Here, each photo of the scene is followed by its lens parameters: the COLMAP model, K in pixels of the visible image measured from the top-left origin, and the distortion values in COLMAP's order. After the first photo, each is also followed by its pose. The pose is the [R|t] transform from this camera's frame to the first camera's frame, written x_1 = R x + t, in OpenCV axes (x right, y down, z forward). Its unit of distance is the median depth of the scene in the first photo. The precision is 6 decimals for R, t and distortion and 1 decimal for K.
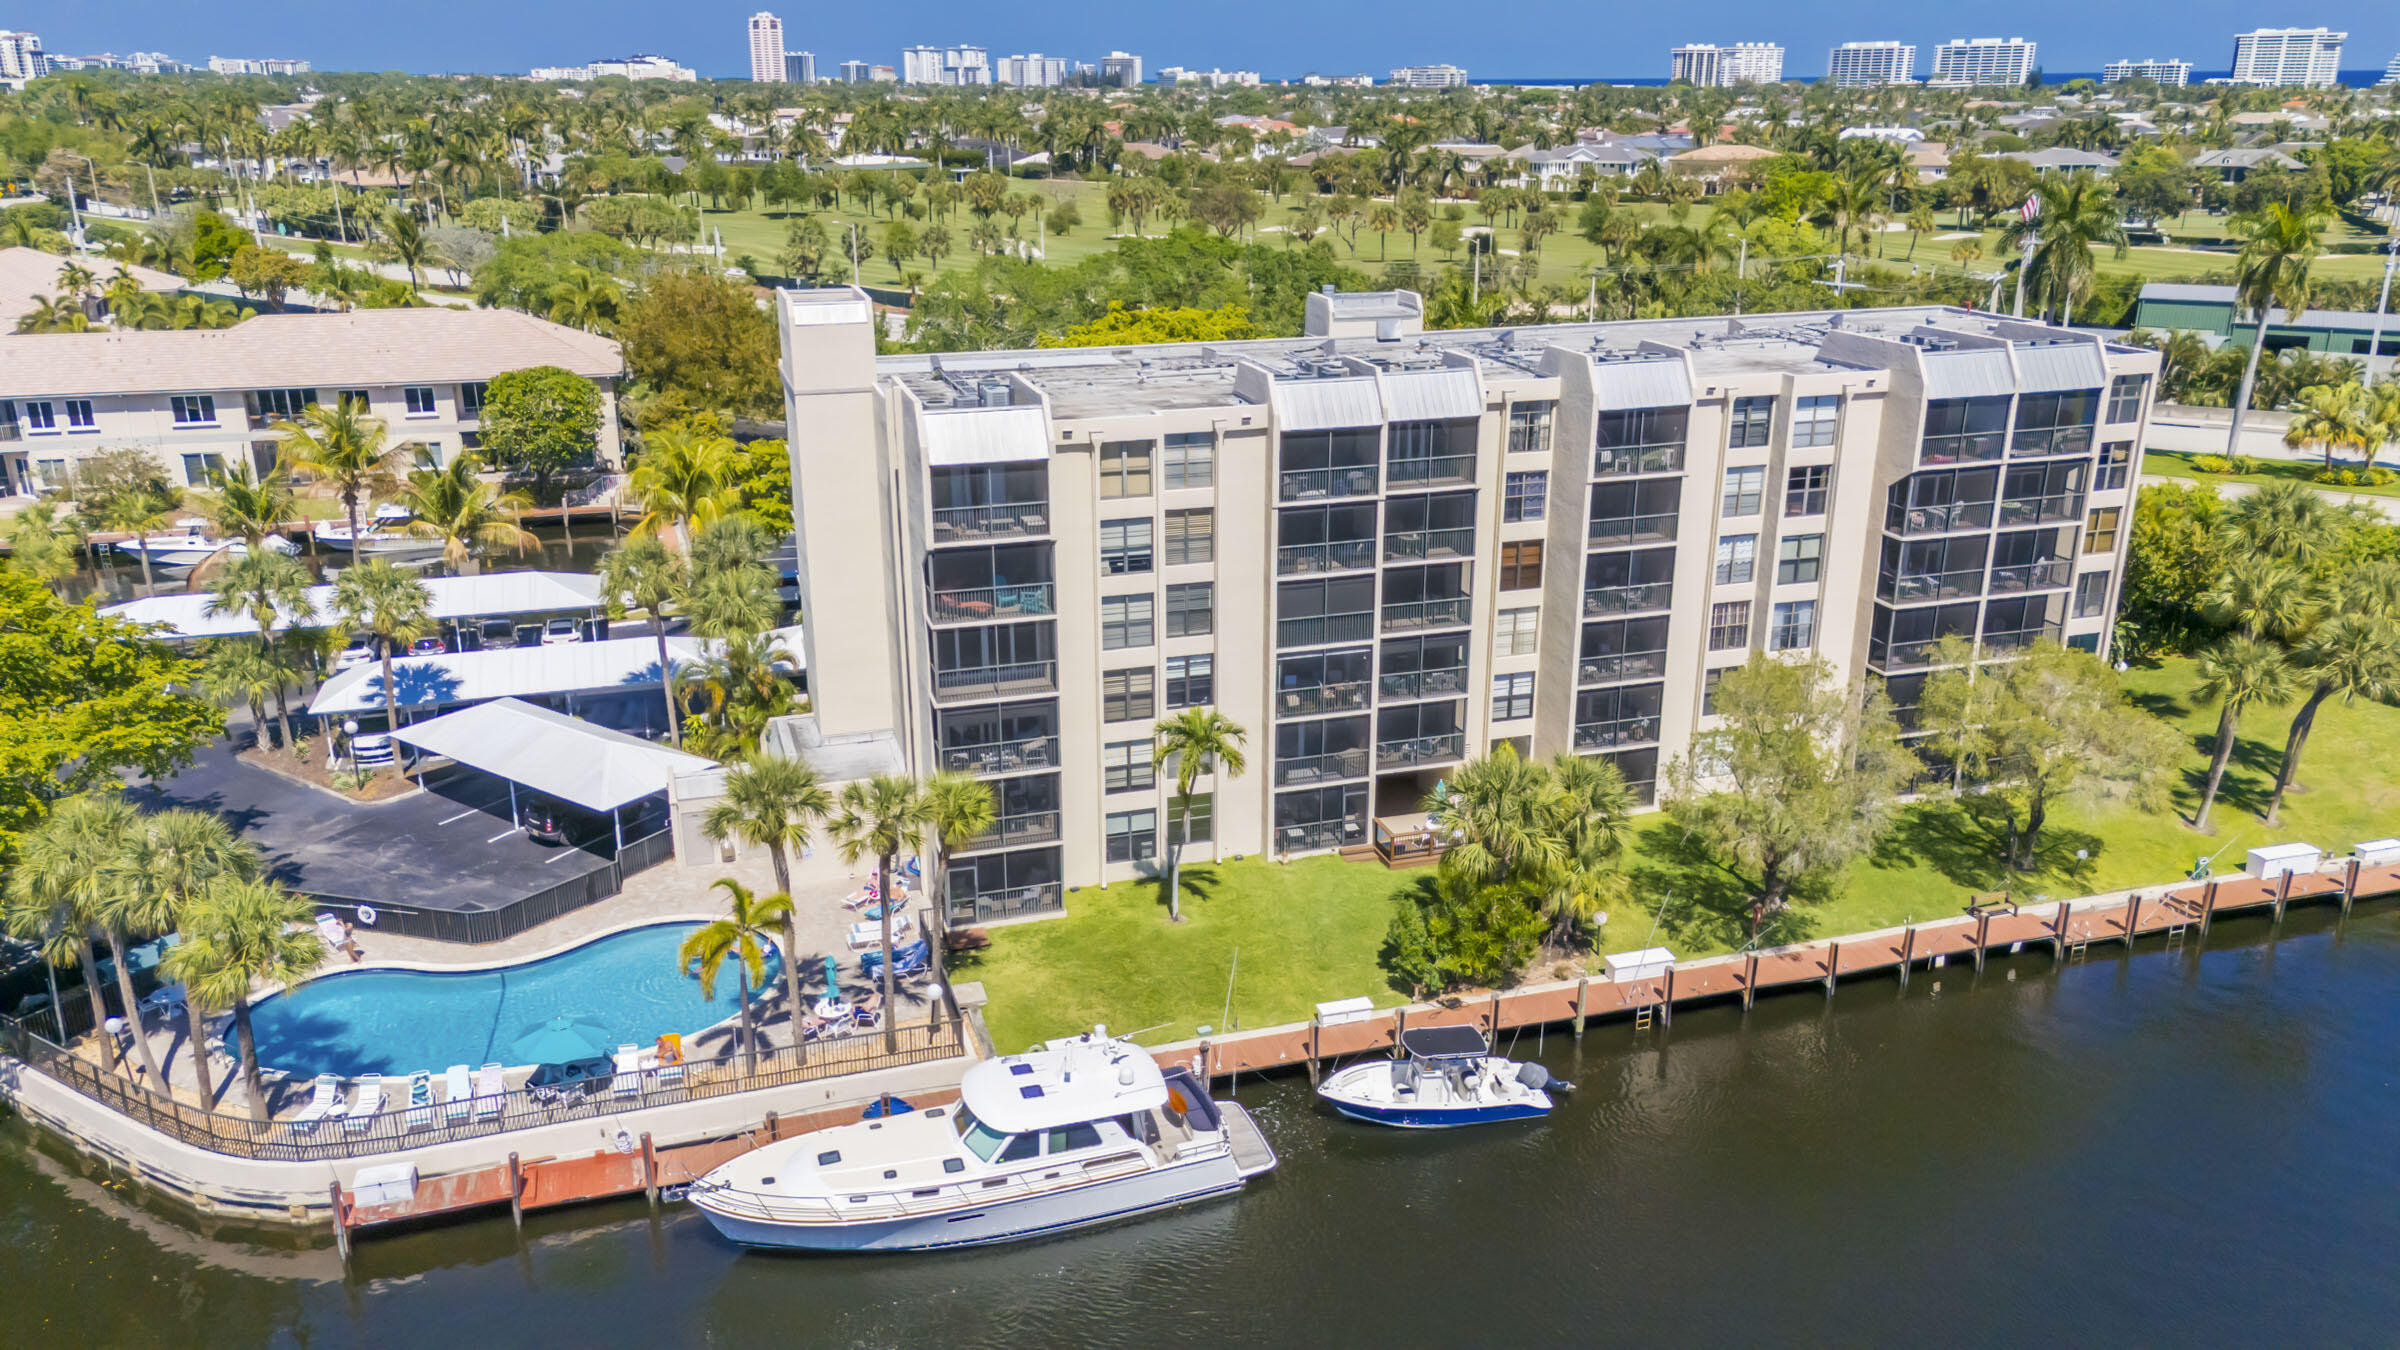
lens RADIAL K [[1818.0, 0, 1257.5], [0, 1818.0, 683.4], [0, 0, 1]] dist [0.085010, -0.054718]
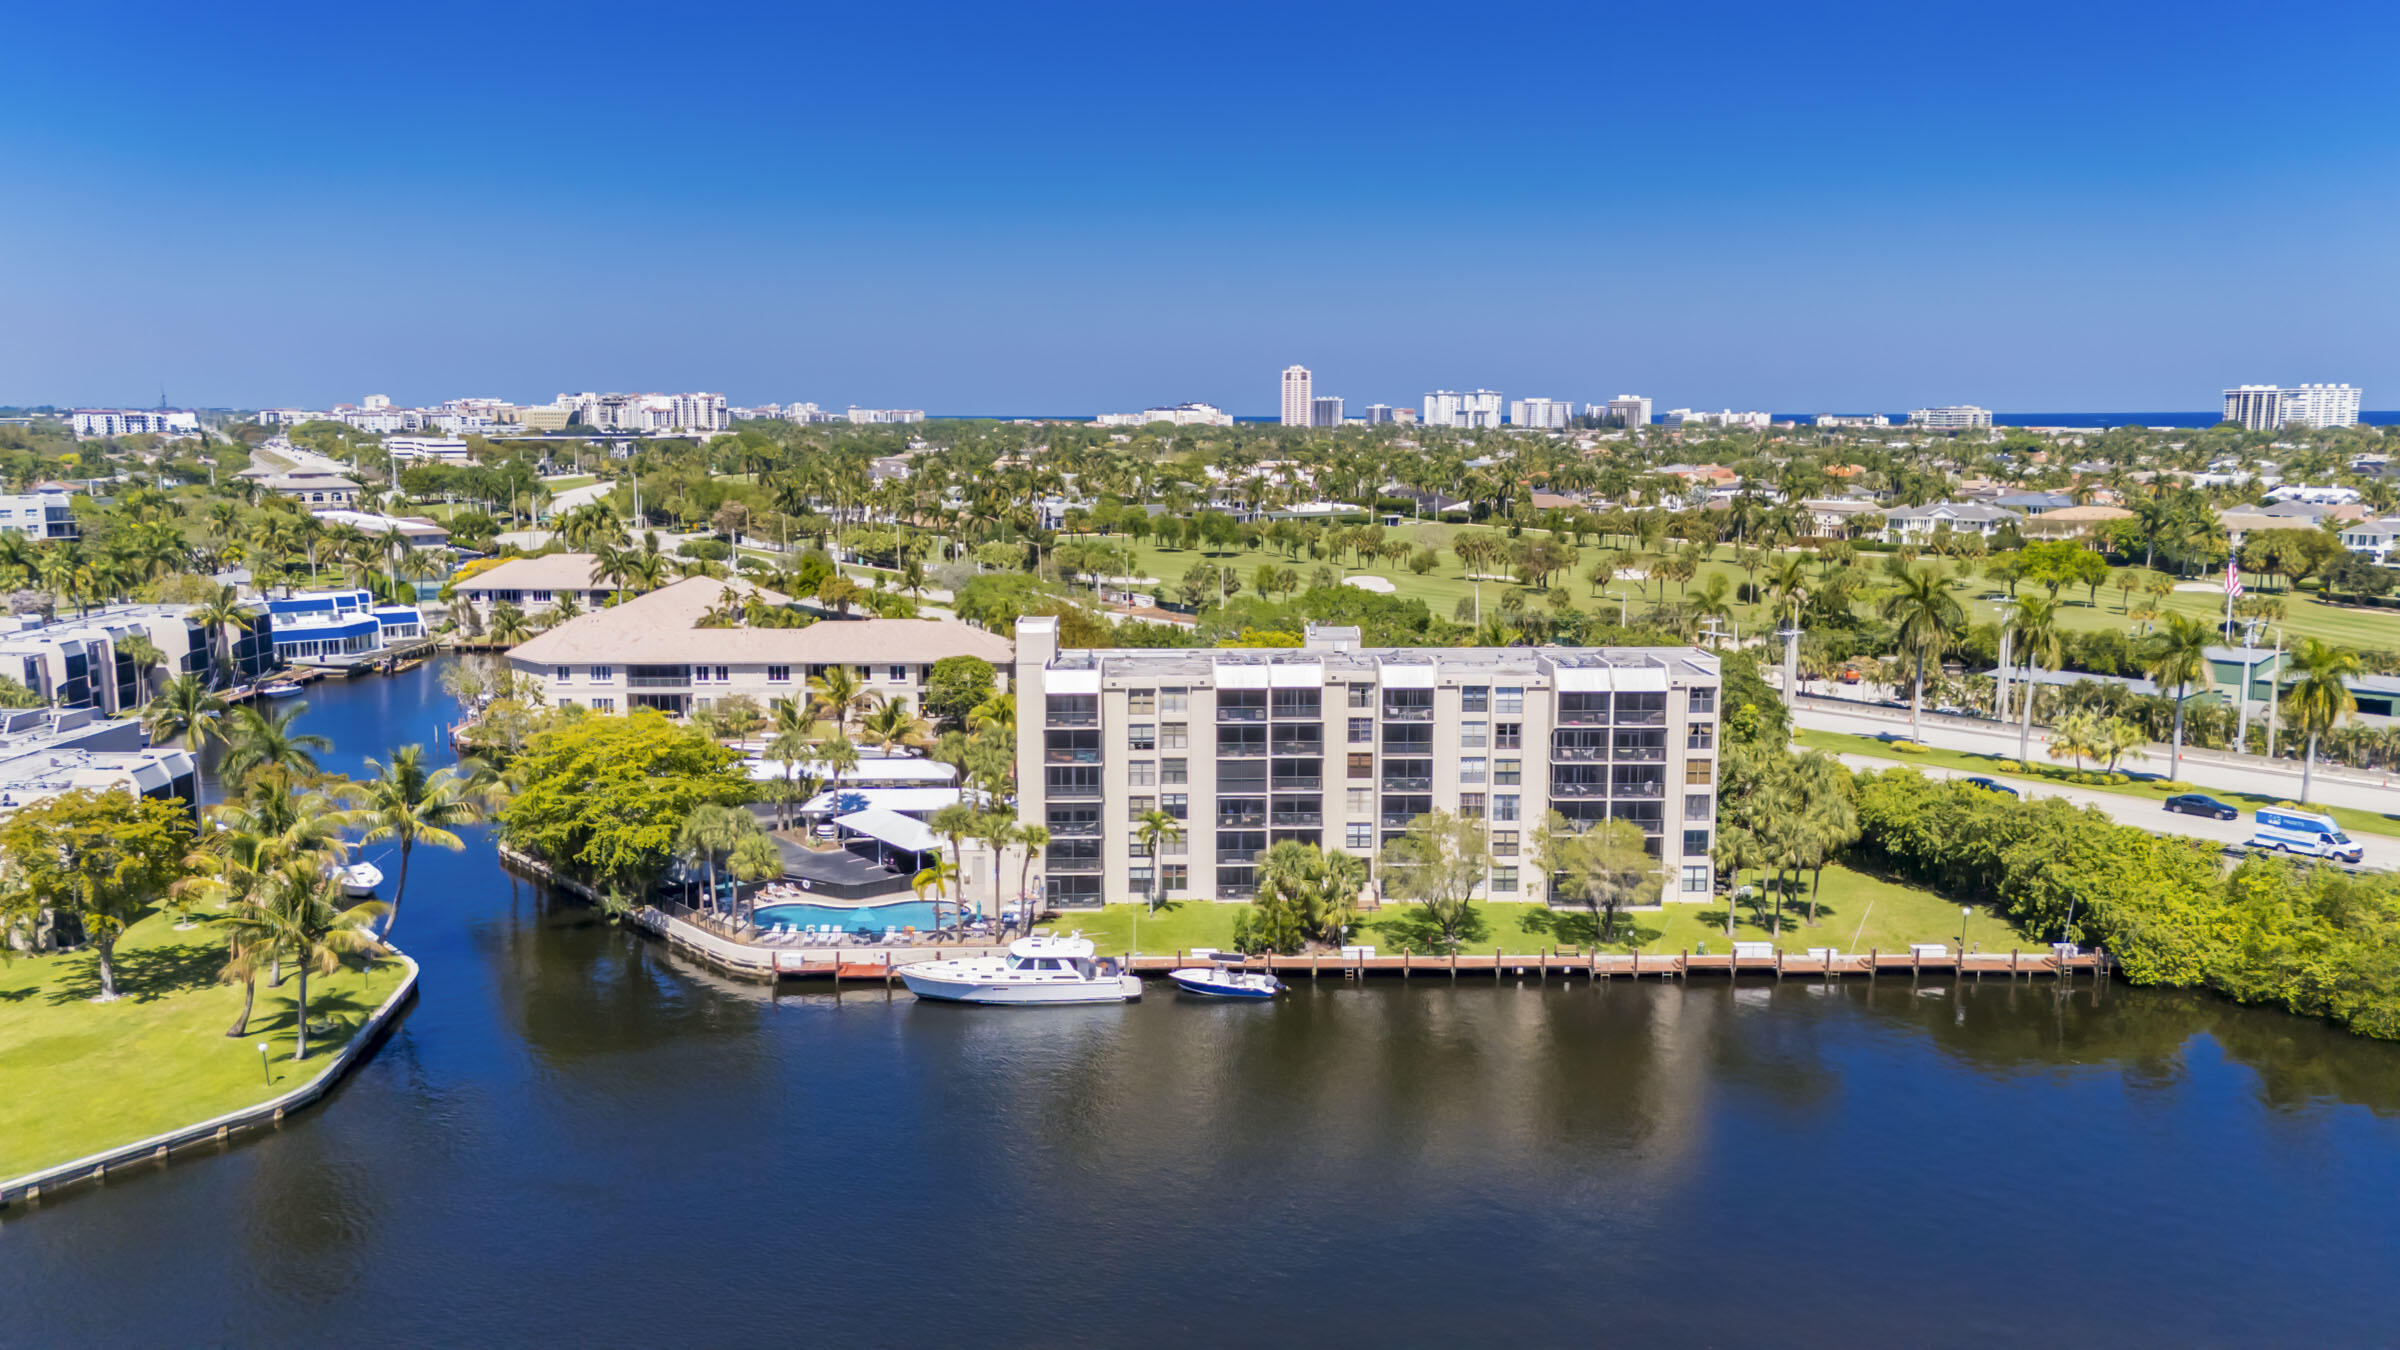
lens RADIAL K [[1818.0, 0, 1257.5], [0, 1818.0, 683.4], [0, 0, 1]] dist [0.085010, -0.054718]
pose [[0.963093, 0.043122, -0.265692, 0.527696], [-0.088421, 0.982990, -0.160976, 0.164292], [0.254230, 0.178527, 0.950523, -0.856325]]
